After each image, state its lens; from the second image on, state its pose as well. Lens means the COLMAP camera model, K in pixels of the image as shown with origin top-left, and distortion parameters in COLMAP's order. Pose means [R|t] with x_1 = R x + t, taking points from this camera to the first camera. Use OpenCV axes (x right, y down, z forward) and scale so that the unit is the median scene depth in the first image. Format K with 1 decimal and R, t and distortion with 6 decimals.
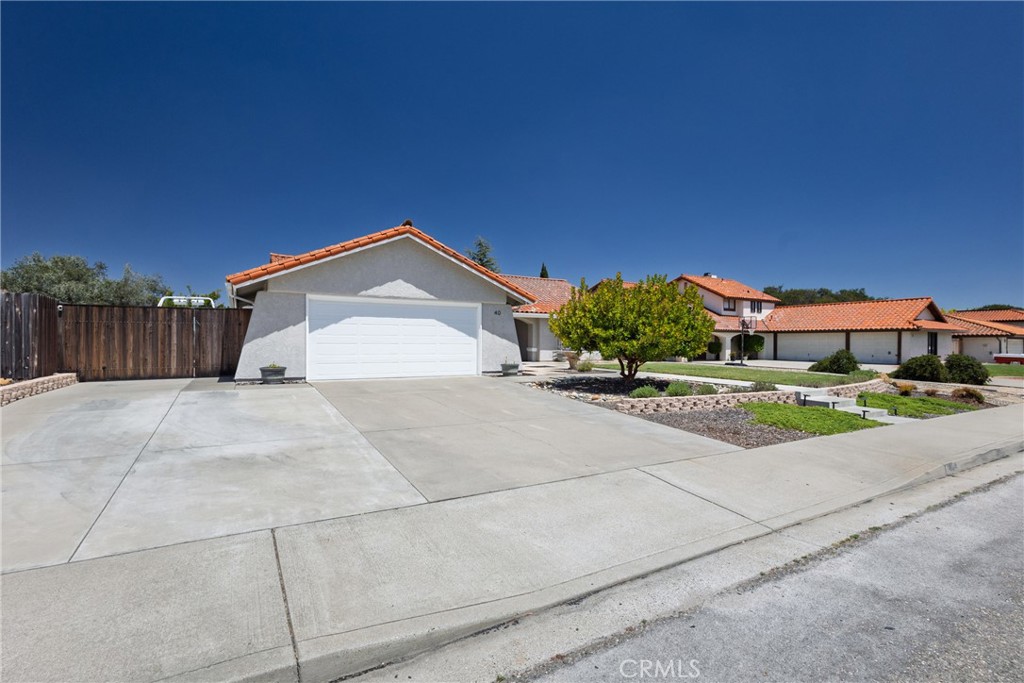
lens RADIAL K [[467.7, 0, 509.3], [0, 467.7, 341.2], [0, 0, 1]] dist [0.007181, 0.000159]
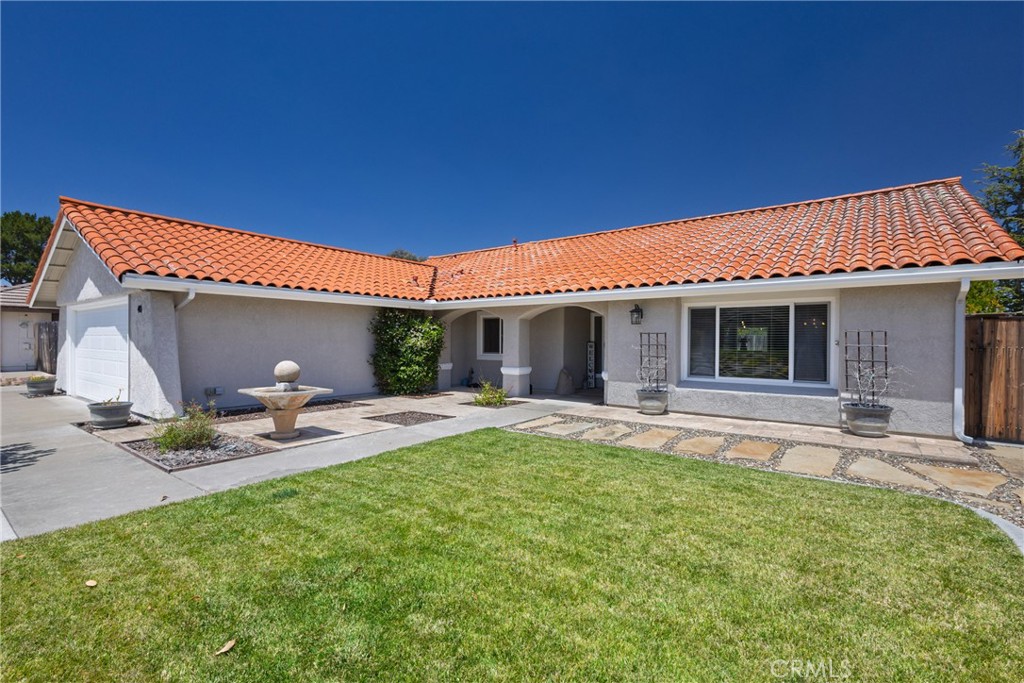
lens RADIAL K [[467.7, 0, 509.3], [0, 467.7, 341.2], [0, 0, 1]] dist [0.007181, 0.000159]
pose [[0.383090, -0.000816, -0.923711, 0.776476], [-0.000198, 1.000000, -0.000966, -0.026363], [0.923711, 0.000553, 0.383089, 1.401691]]
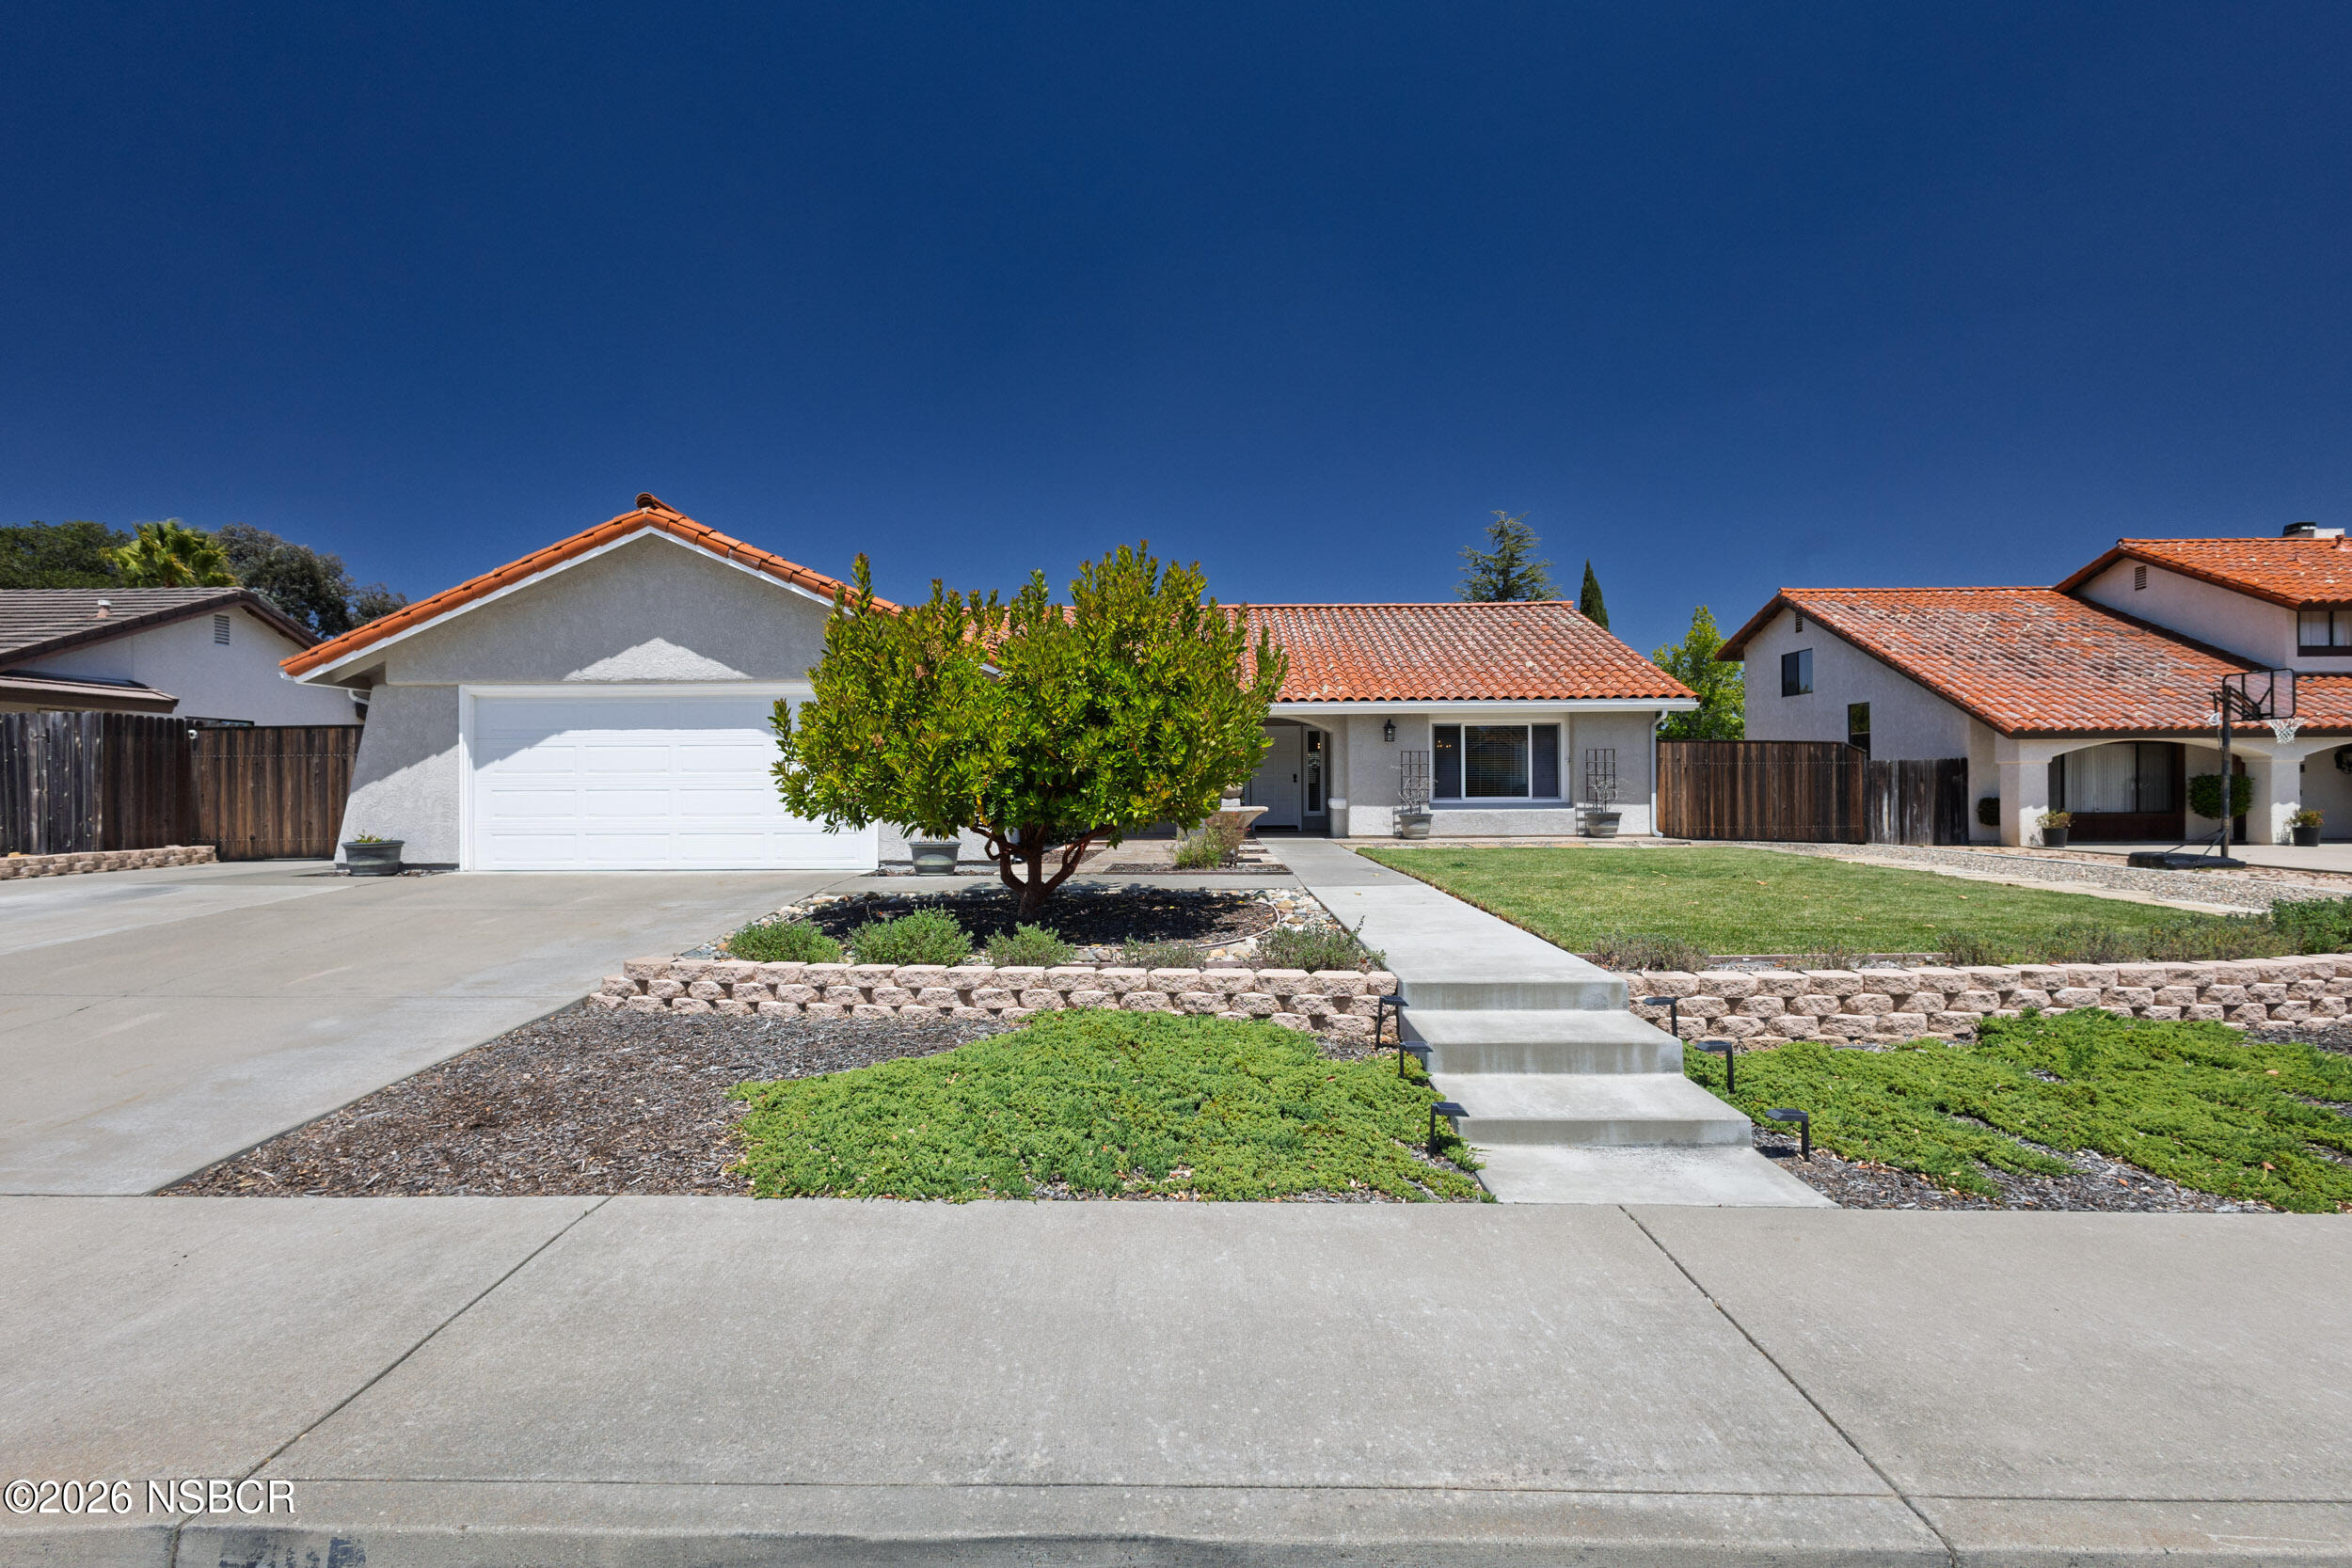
lens RADIAL K [[1074.2, 0, 1169.9], [0, 1074.2, 783.2], [0, 0, 1]] dist [0.007181, 0.000159]
pose [[0.851954, -0.013831, -0.523433, 0.697183], [0.011396, 0.999904, -0.007871, 0.012847], [0.523492, 0.000741, 0.852030, 0.433538]]
